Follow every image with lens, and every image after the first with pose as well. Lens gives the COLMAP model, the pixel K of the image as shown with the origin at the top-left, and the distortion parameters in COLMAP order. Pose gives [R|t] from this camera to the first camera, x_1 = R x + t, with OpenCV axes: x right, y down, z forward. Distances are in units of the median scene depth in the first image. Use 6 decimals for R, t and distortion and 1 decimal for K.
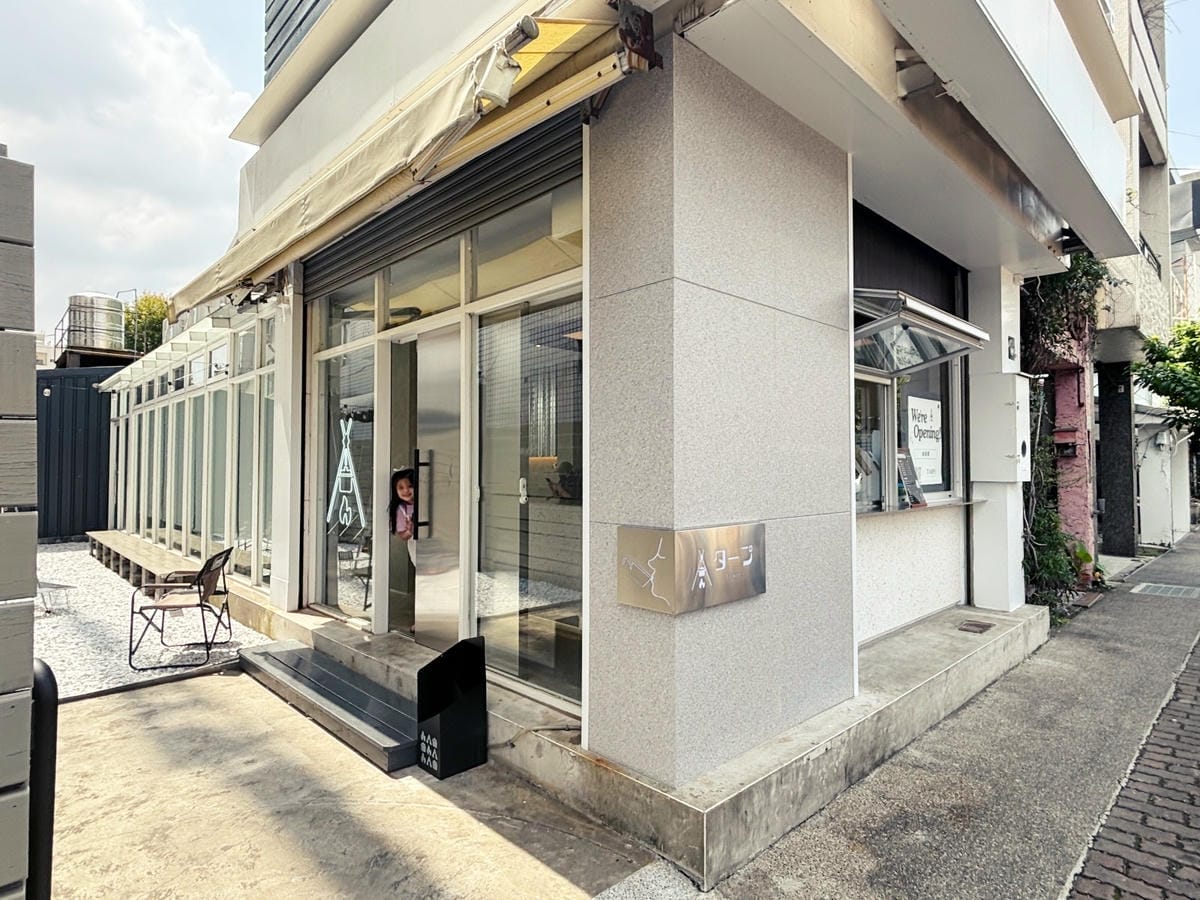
lens RADIAL K [[658.2, 0, 598.6], [0, 658.2, 447.2], [0, 0, 1]] dist [-0.011016, 0.001606]
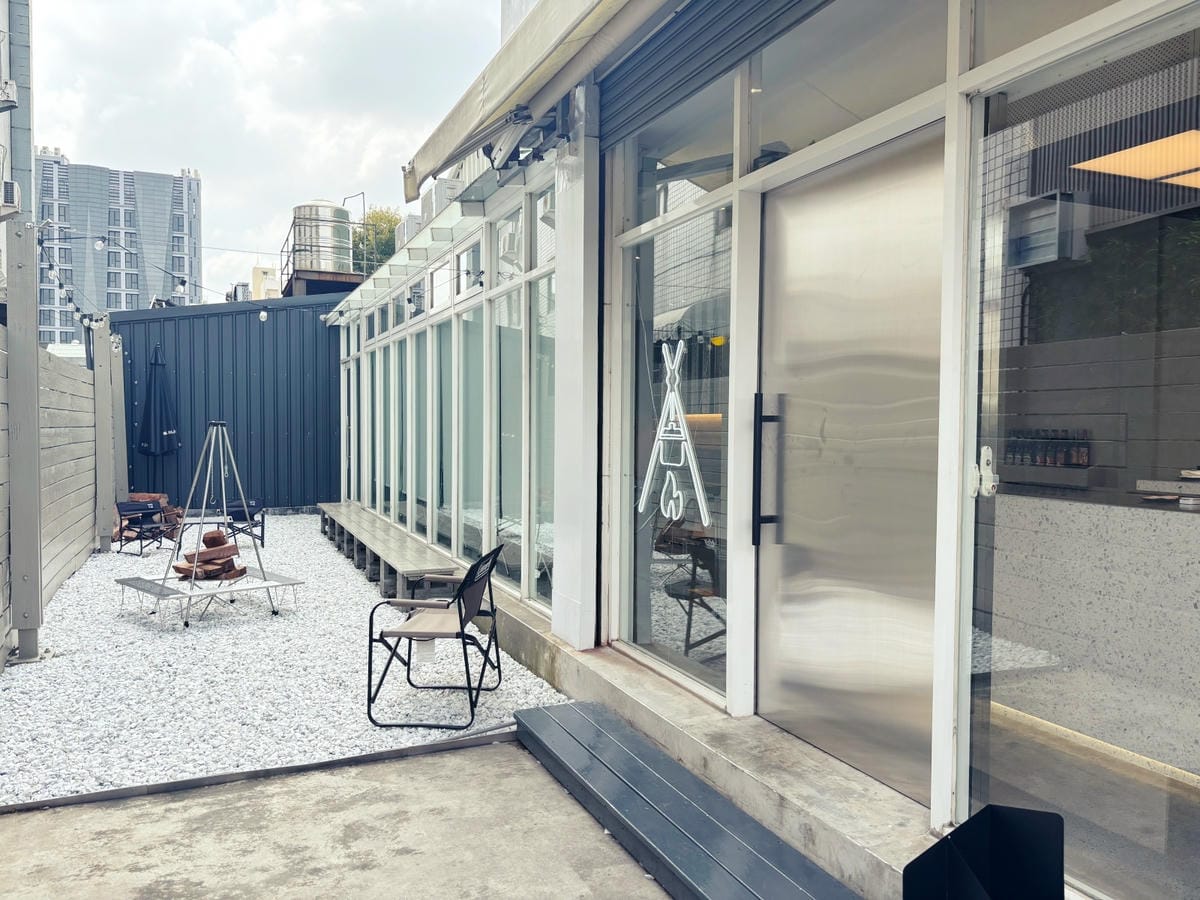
lens RADIAL K [[914.8, 0, 602.9], [0, 914.8, 454.2], [0, 0, 1]] dist [0.038184, -0.035878]
pose [[0.934387, 0.018722, -0.355767, -0.139263], [0.004407, 0.997934, 0.064091, 0.005036], [0.356232, -0.061453, 0.932375, 0.191252]]
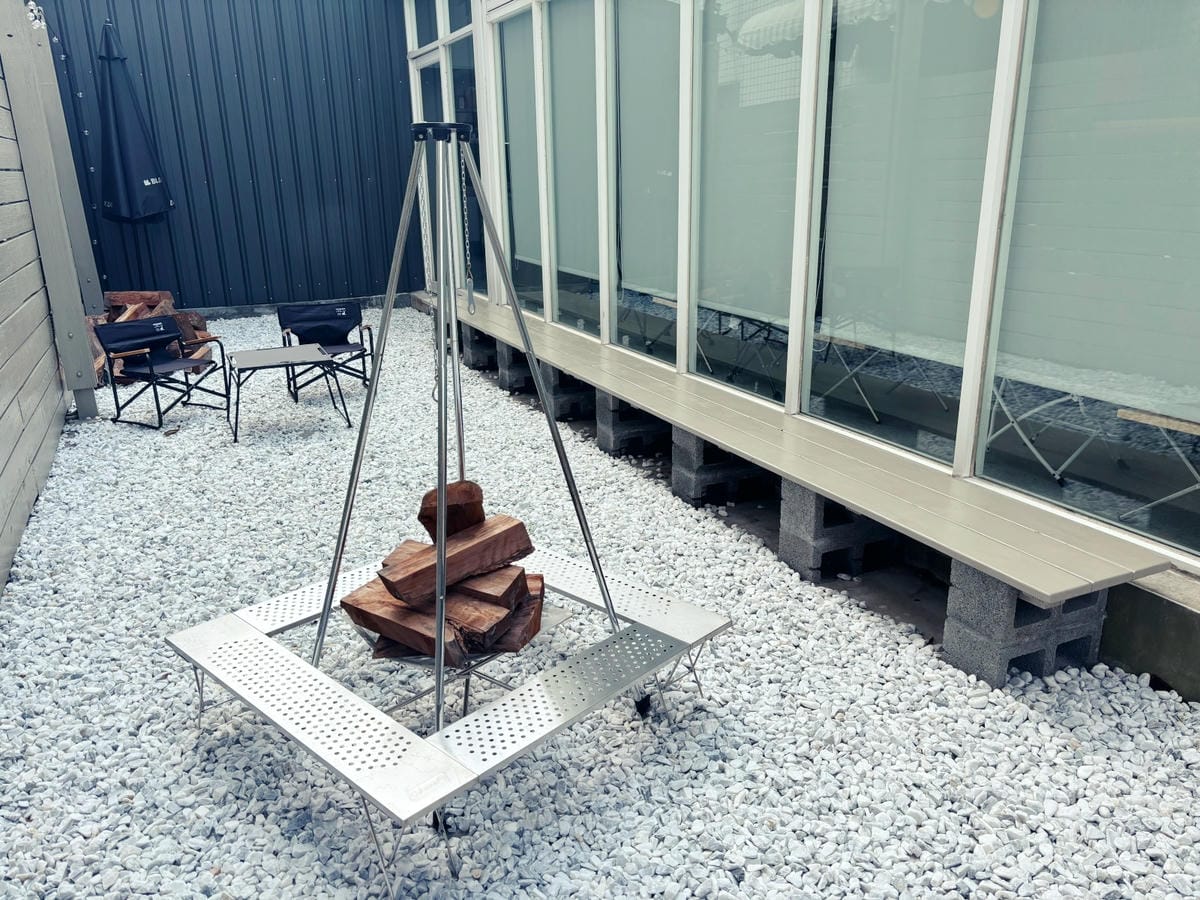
lens RADIAL K [[914.8, 0, 604.3], [0, 914.8, 454.2], [0, 0, 1]] dist [0.038184, -0.035878]
pose [[0.946644, 0.080806, -0.311988, -1.021277], [0.027857, 0.943918, 0.329003, 0.050169], [0.321076, -0.320140, 0.891303, 0.943135]]
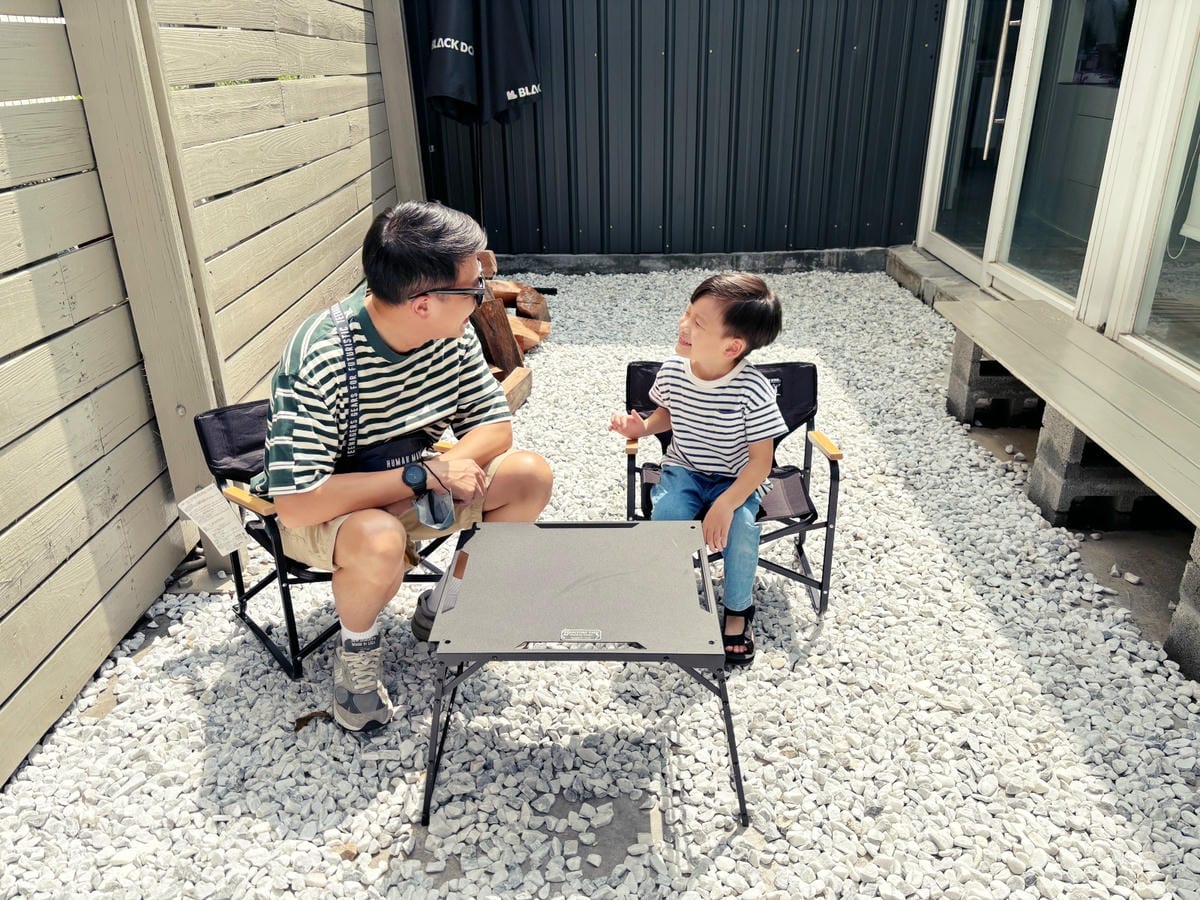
lens RADIAL K [[914.8, 0, 599.5], [0, 914.8, 453.5], [0, 0, 1]] dist [0.038184, -0.035878]
pose [[0.706947, 0.278800, -0.649997, -1.502296], [0.037737, 0.902850, 0.428297, 0.079389], [0.706259, -0.327312, 0.627746, 1.619630]]
